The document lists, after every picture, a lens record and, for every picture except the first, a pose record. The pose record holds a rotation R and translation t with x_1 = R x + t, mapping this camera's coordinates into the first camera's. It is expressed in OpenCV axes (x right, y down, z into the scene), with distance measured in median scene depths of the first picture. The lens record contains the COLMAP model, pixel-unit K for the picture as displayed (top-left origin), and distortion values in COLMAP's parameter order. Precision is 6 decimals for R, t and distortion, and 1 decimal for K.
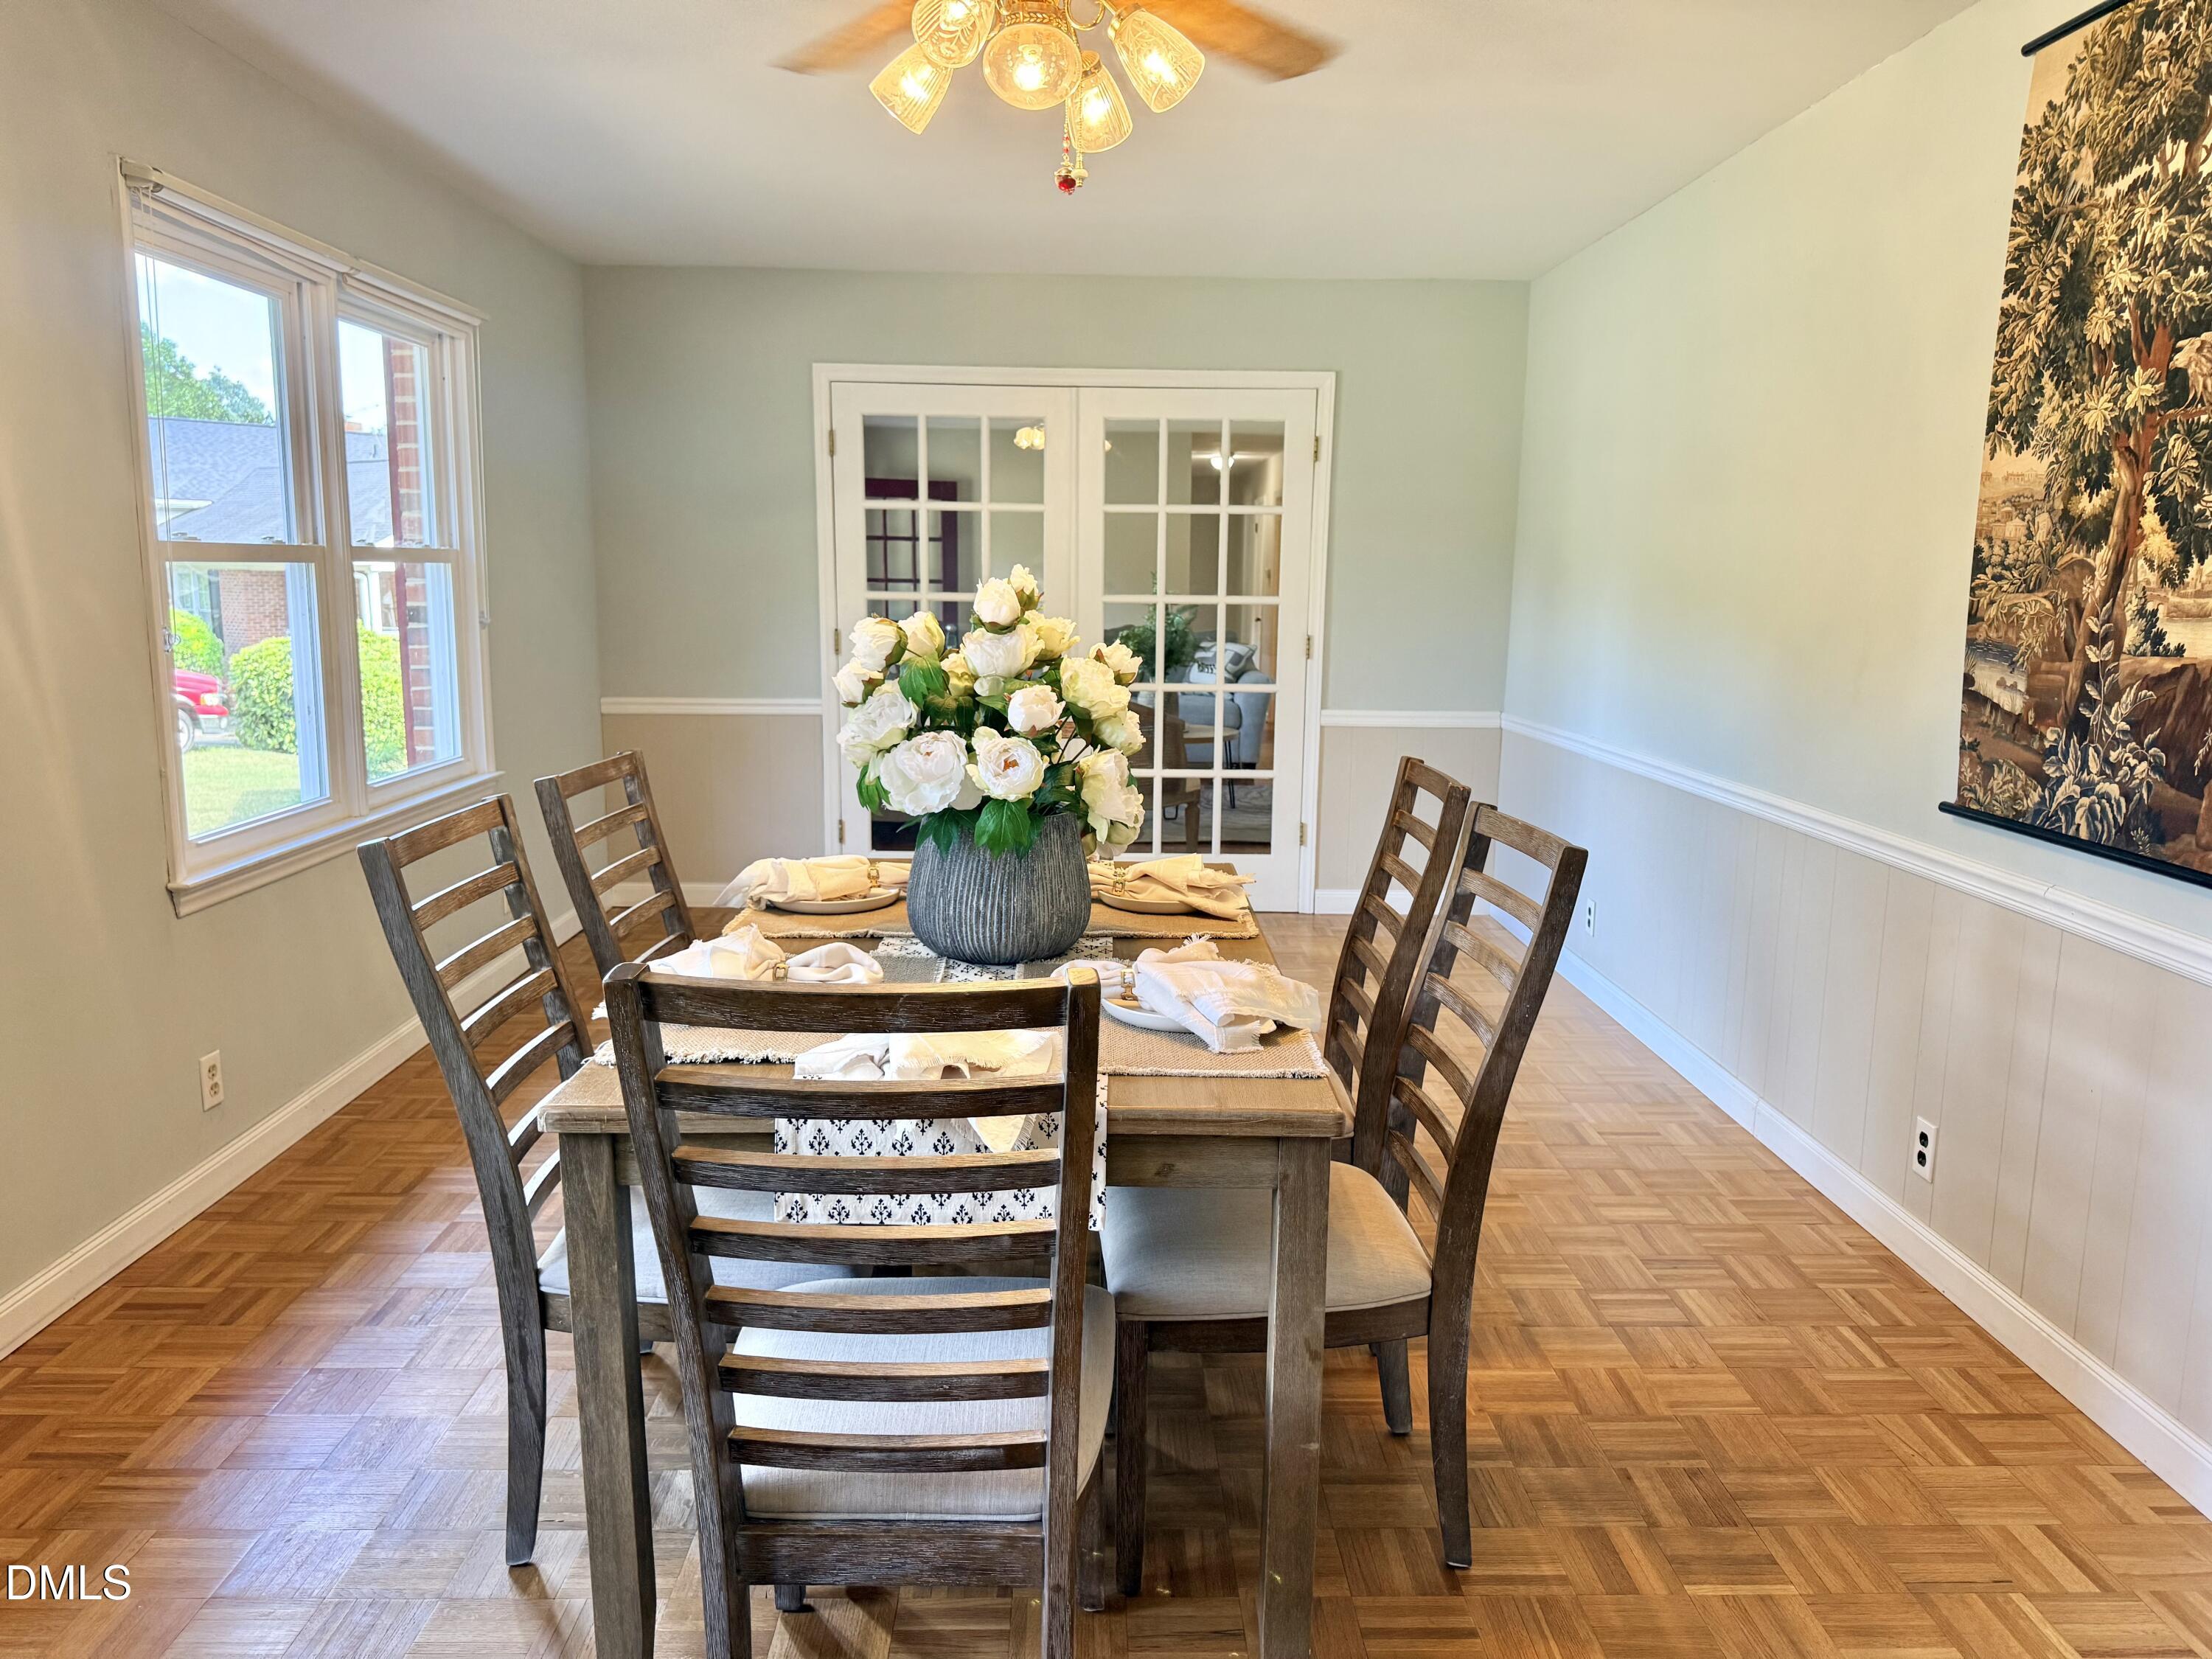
lens RADIAL K [[1596.0, 0, 1112.4], [0, 1596.0, 793.7], [0, 0, 1]] dist [0.049593, -0.039210]
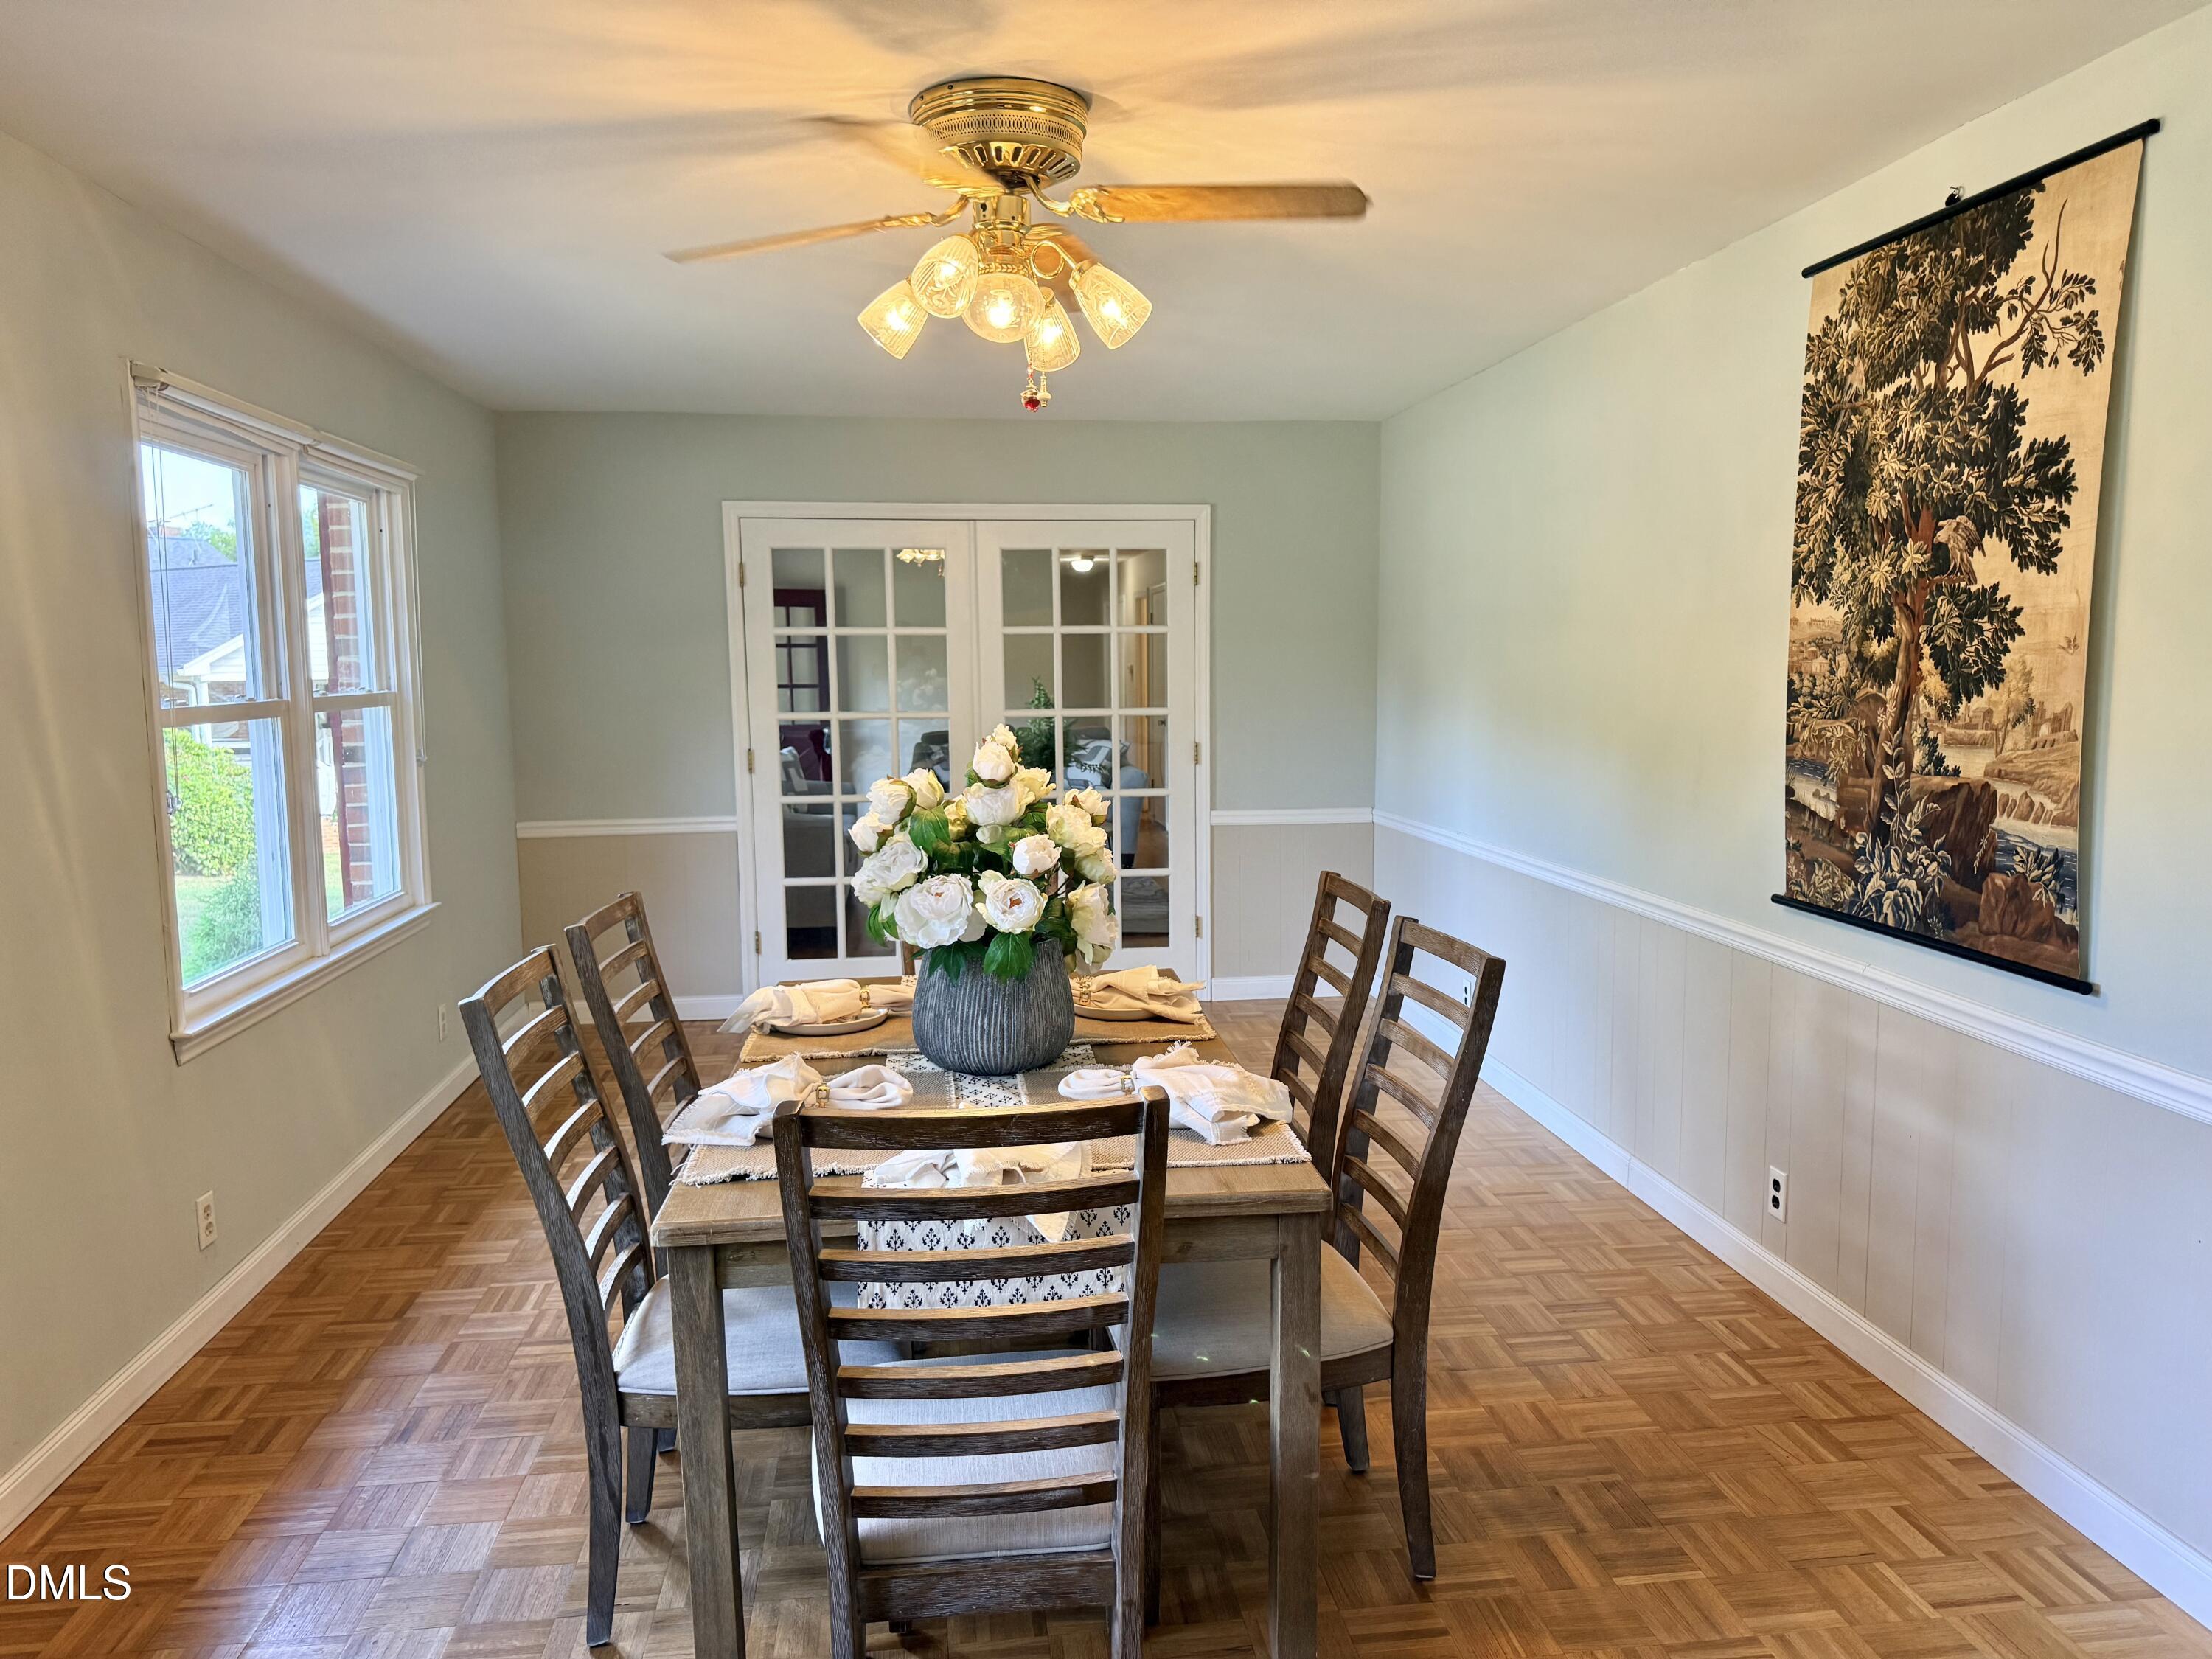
lens RADIAL K [[1596.0, 0, 1112.4], [0, 1596.0, 793.7], [0, 0, 1]] dist [0.049593, -0.039210]
pose [[0.994679, -0.032126, 0.097890, -0.093515], [0.037012, 0.998137, -0.048511, -0.034408], [-0.096149, 0.051876, 0.994014, -0.147206]]
